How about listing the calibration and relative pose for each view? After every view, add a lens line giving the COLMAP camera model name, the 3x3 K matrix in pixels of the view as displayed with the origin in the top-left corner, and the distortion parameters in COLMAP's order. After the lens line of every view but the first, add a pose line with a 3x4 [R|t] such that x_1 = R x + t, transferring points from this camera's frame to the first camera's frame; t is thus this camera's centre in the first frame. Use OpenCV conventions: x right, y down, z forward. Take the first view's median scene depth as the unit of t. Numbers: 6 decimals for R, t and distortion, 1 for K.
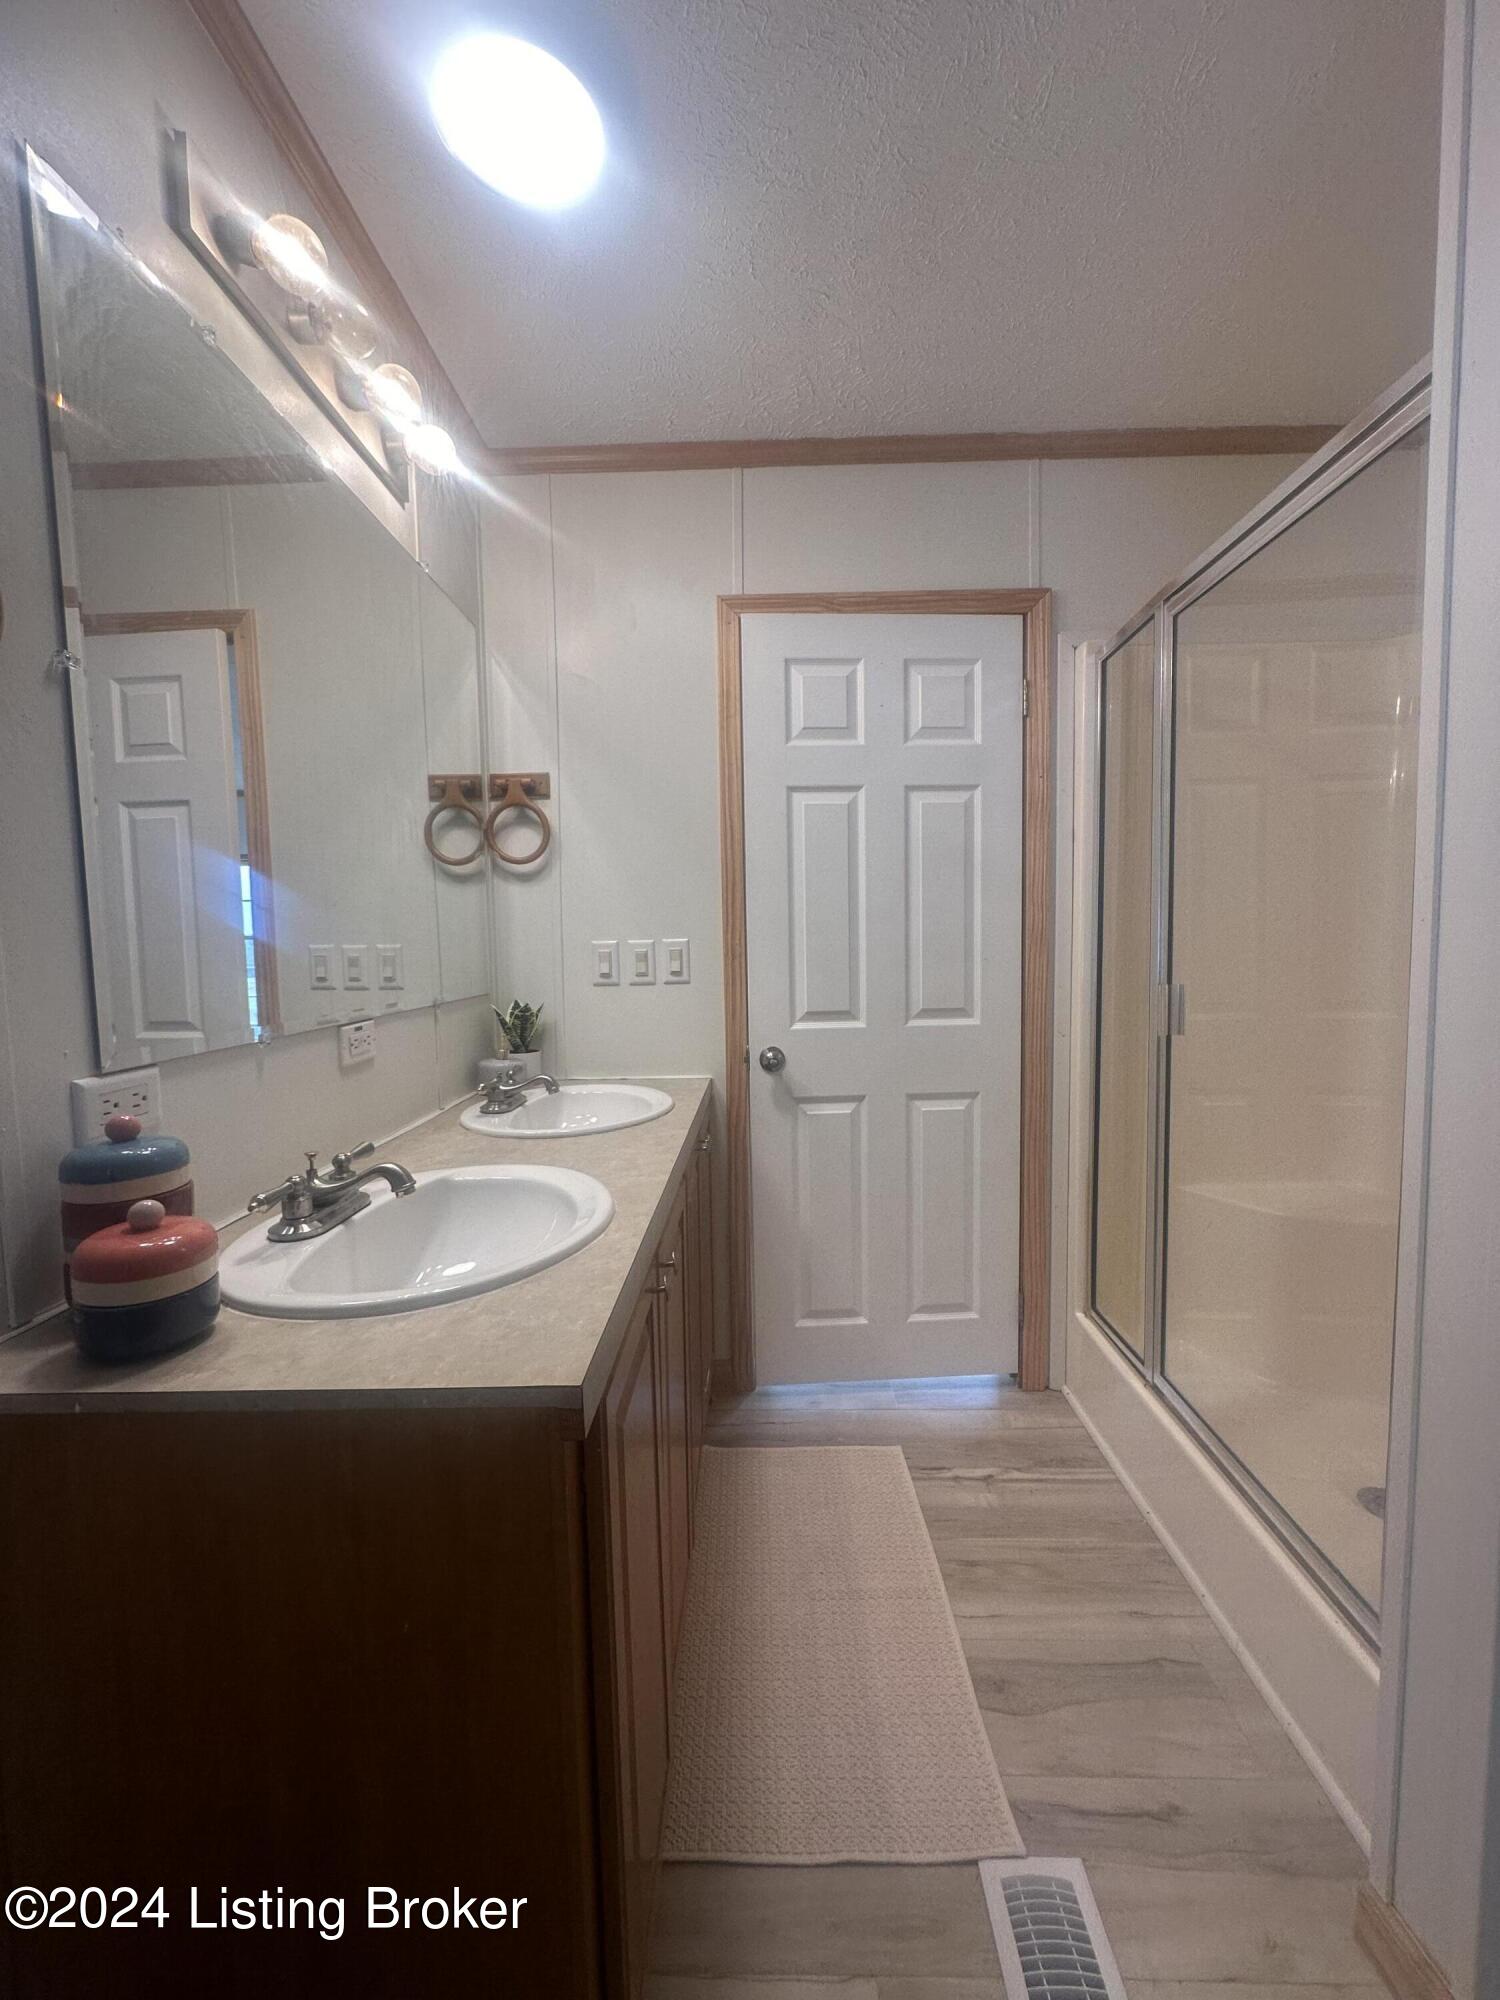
lens RADIAL K [[800.4, 0, 753.3], [0, 800.4, 996.0], [0, 0, 1]] dist [-0.003140, -0.000257]
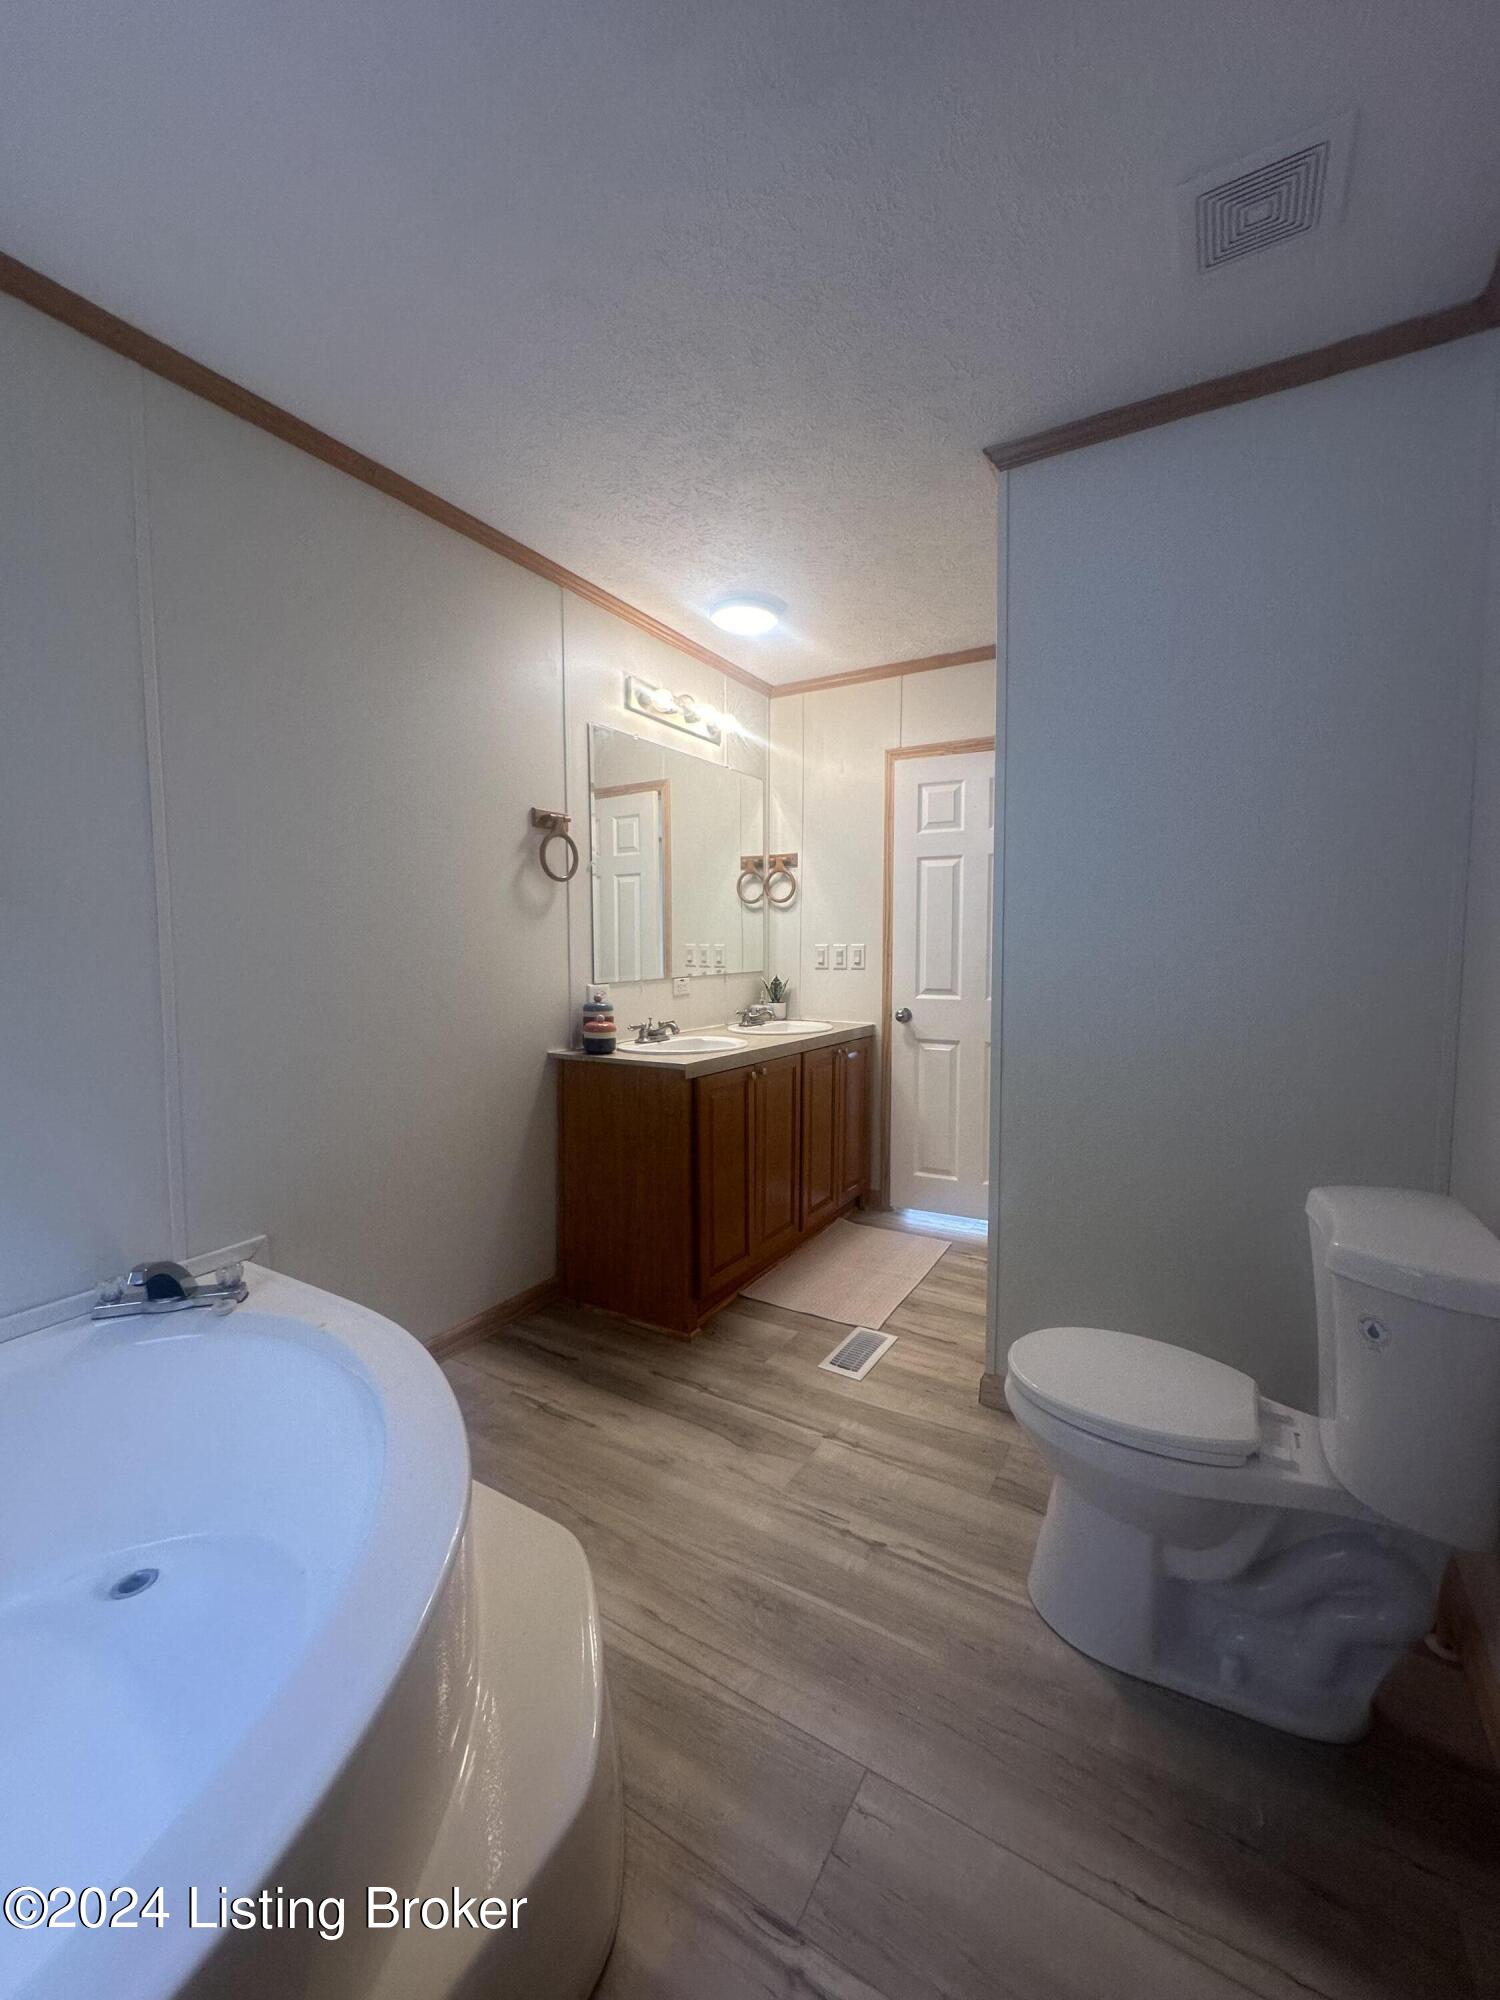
lens RADIAL K [[800.4, 0, 749.8], [0, 800.4, 997.4], [0, 0, 1]] dist [-0.003140, -0.000257]
pose [[0.865753, 0.052781, -0.497681, 0.592100], [-0.050106, 0.998568, 0.018740, 0.025467], [0.497957, 0.008713, 0.867158, -0.659784]]
